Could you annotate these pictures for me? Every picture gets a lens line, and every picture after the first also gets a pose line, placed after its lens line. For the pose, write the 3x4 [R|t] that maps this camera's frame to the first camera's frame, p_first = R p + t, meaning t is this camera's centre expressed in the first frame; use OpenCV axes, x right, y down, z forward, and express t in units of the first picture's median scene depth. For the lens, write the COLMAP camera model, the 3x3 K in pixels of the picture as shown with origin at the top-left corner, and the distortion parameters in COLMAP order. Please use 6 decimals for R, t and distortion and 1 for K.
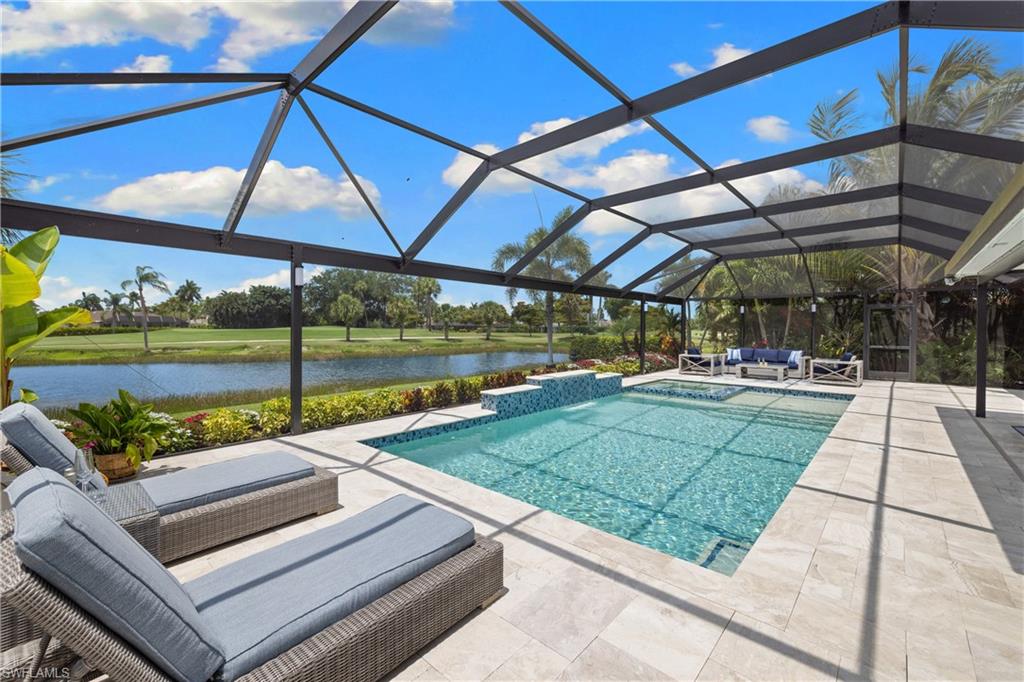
lens RADIAL K [[430.1, 0, 508.6], [0, 430.1, 335.0], [0, 0, 1]] dist [0.003102, -0.000370]
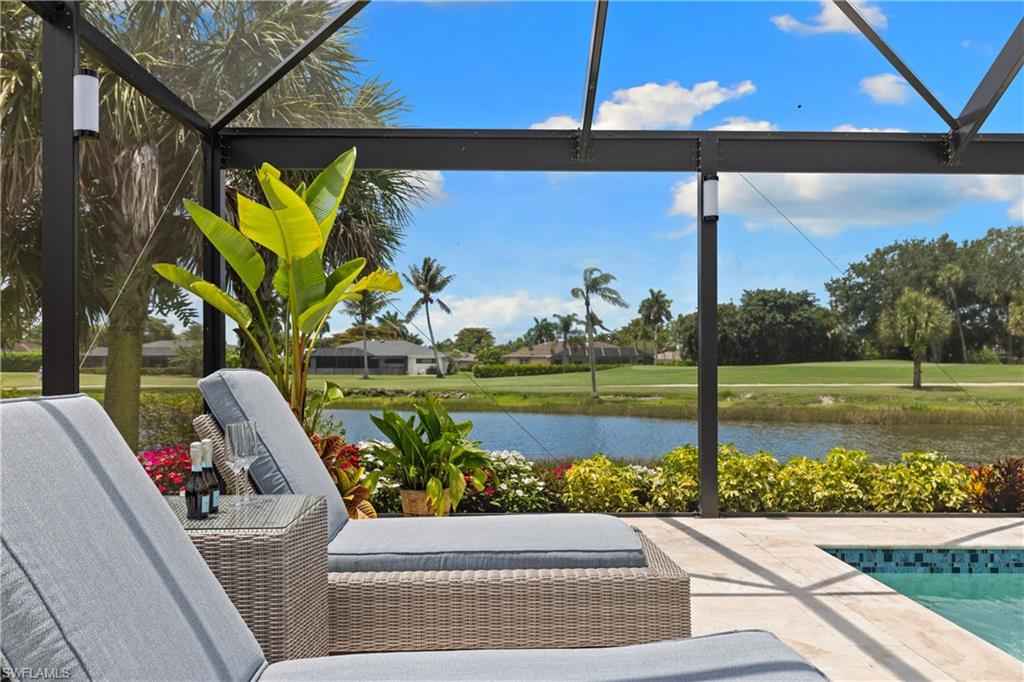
lens RADIAL K [[843.5, 0, 502.7], [0, 843.5, 357.3], [0, 0, 1]] dist [0.020030, -0.011831]
pose [[0.682522, -0.013044, -0.730749, 0.007364], [-0.006048, 0.999706, -0.023494, 0.008291], [0.730840, 0.020455, 0.682242, 0.018010]]
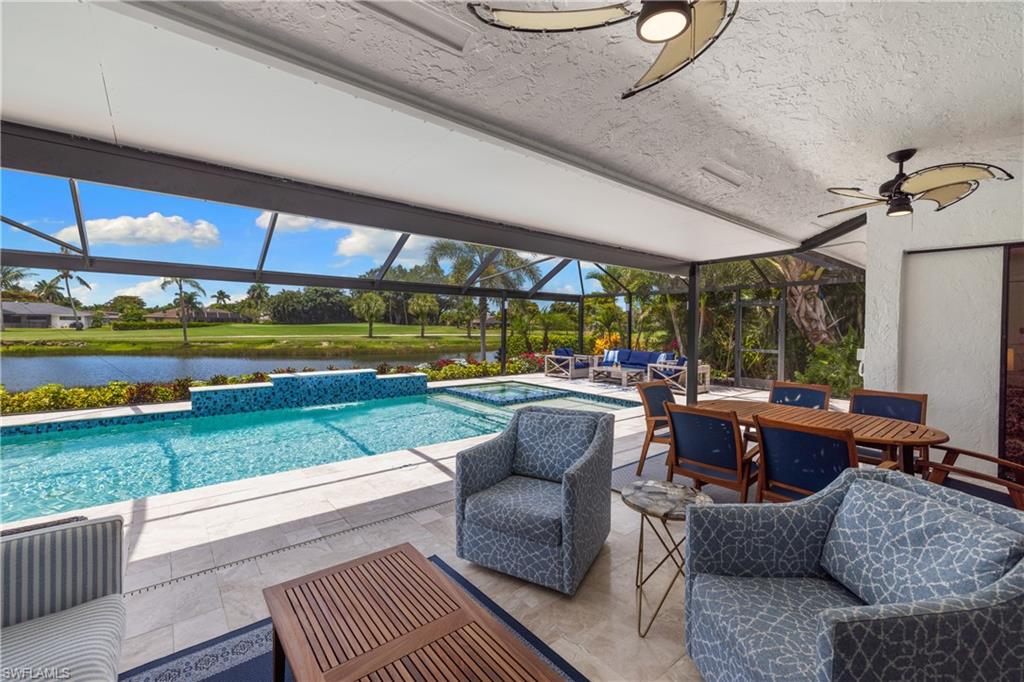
lens RADIAL K [[430.1, 0, 487.1], [0, 430.1, 328.0], [0, 0, 1]] dist [0.003102, -0.000370]
pose [[0.987297, 0.008268, -0.158672, 0.124671], [-0.009958, 0.999902, -0.009857, -0.001040], [0.158575, 0.011312, 0.987282, 0.016897]]
